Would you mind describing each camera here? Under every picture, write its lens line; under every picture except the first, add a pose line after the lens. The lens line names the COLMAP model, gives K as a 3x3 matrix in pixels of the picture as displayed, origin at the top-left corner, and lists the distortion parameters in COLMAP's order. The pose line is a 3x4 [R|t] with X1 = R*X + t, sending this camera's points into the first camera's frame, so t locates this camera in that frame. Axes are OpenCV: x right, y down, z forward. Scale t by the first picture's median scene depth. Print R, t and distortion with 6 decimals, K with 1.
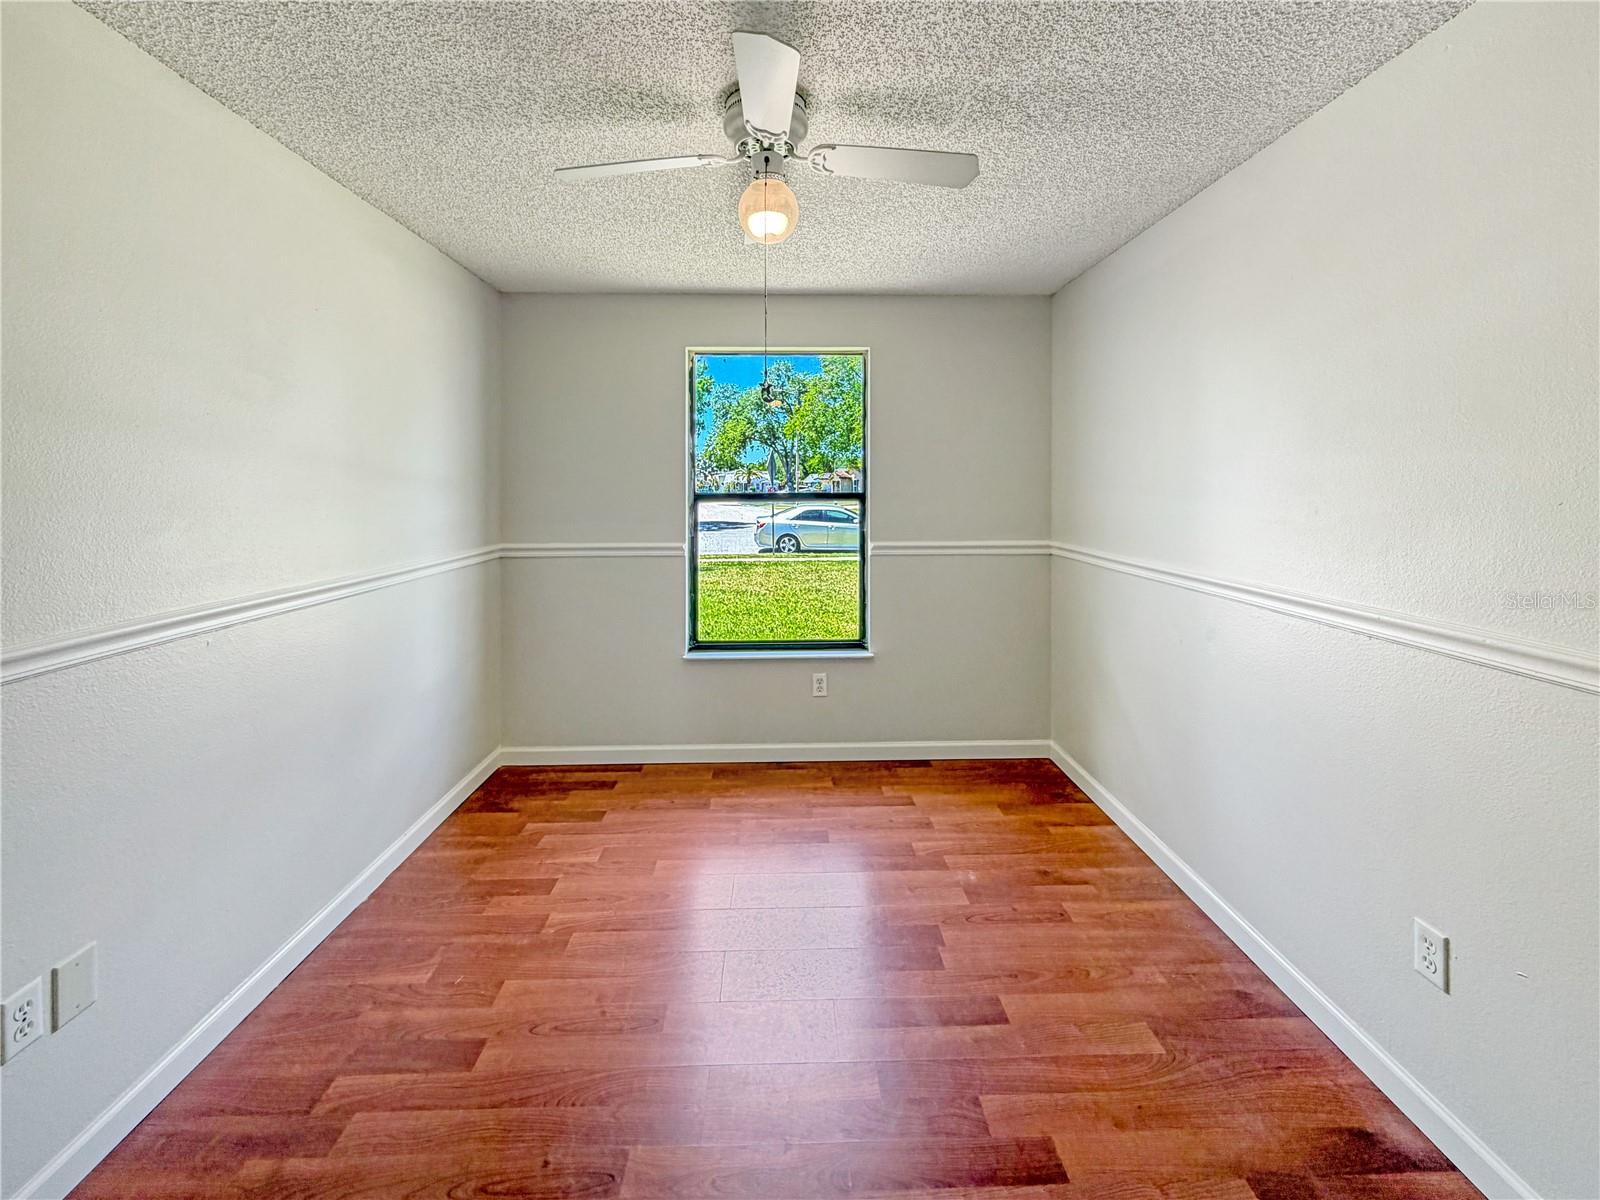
lens RADIAL K [[644.2, 0, 806.3], [0, 644.2, 602.3], [0, 0, 1]] dist [0.001087, 0.000868]
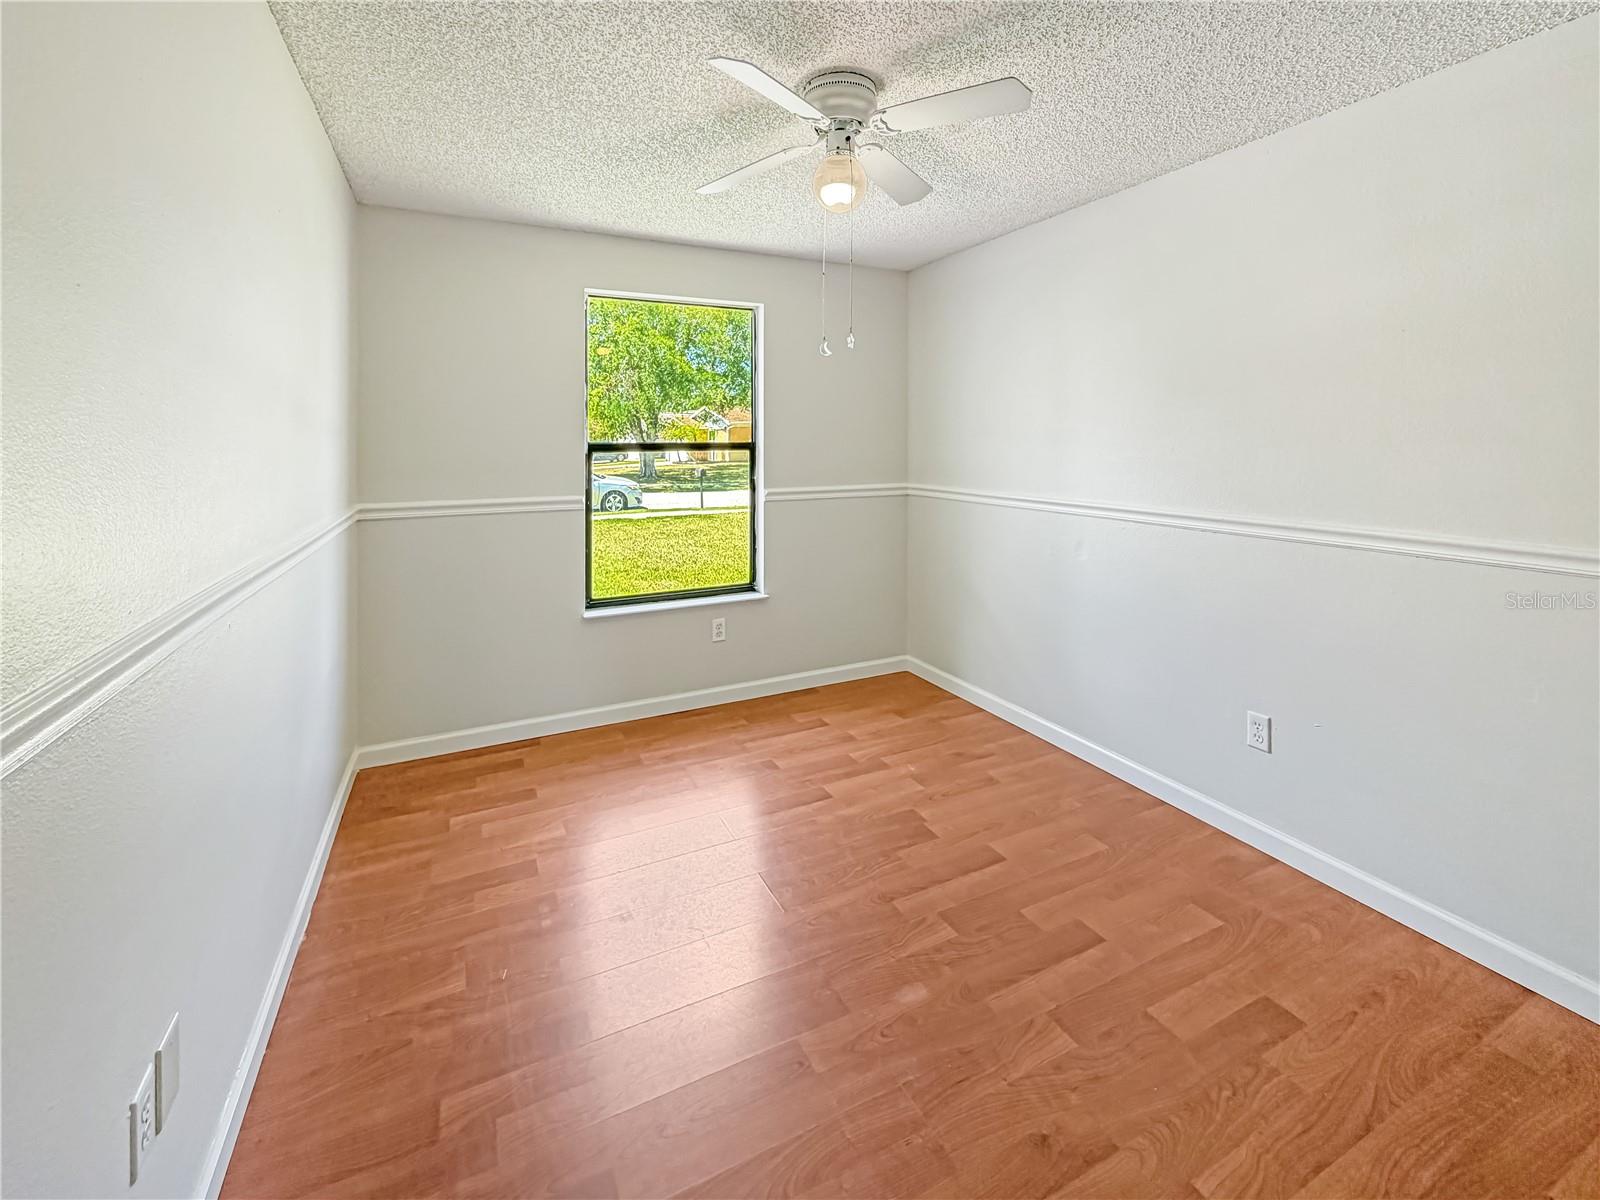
lens RADIAL K [[644.2, 0, 812.7], [0, 644.2, 569.6], [0, 0, 1]] dist [0.001087, 0.000868]
pose [[0.916421, -0.080274, 0.392083, -0.286251], [0.072338, 0.996766, 0.034997, 0.008704], [-0.393625, -0.003710, 0.919264, -0.005635]]
